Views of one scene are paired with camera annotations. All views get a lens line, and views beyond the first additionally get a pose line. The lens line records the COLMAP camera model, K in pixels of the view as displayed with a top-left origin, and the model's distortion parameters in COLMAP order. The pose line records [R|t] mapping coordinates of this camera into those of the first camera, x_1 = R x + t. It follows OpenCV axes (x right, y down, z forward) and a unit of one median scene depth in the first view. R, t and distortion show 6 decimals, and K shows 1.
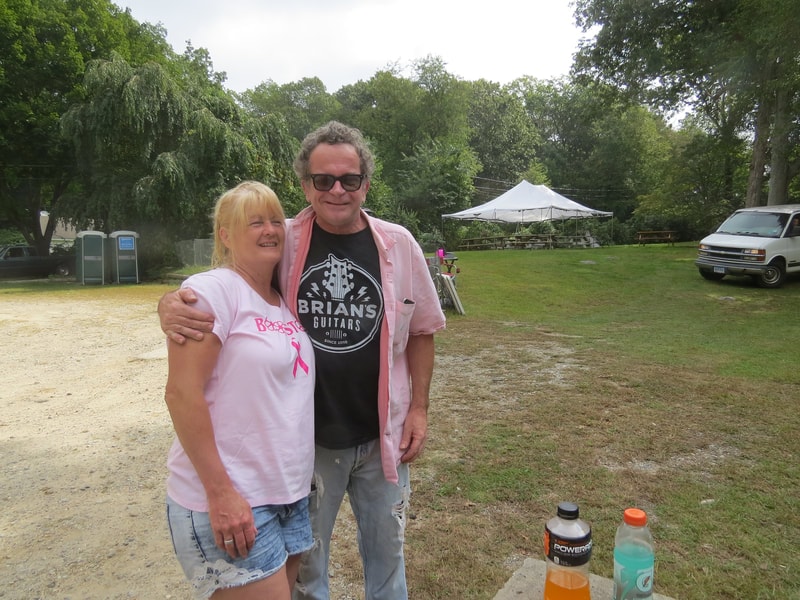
lens RADIAL K [[600.8, 0, 399.0], [0, 600.8, 301.3], [0, 0, 1]] dist [-0.011024, -0.000981]
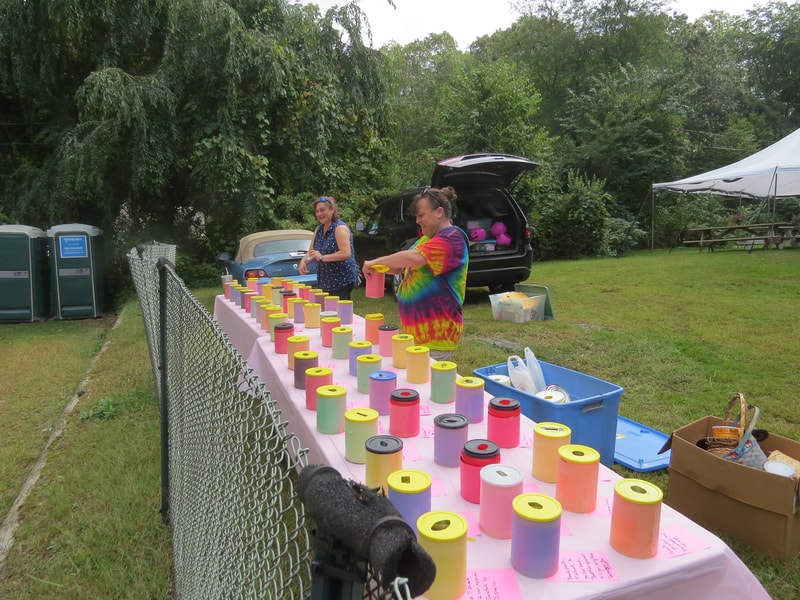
lens RADIAL K [[600.8, 0, 398.0], [0, 600.8, 298.2], [0, 0, 1]] dist [-0.011024, -0.000981]
pose [[0.974768, 0.013241, -0.222827, -0.025590], [-0.008651, 0.999730, 0.021562, -0.043100], [0.223052, -0.019091, 0.974620, 0.355806]]
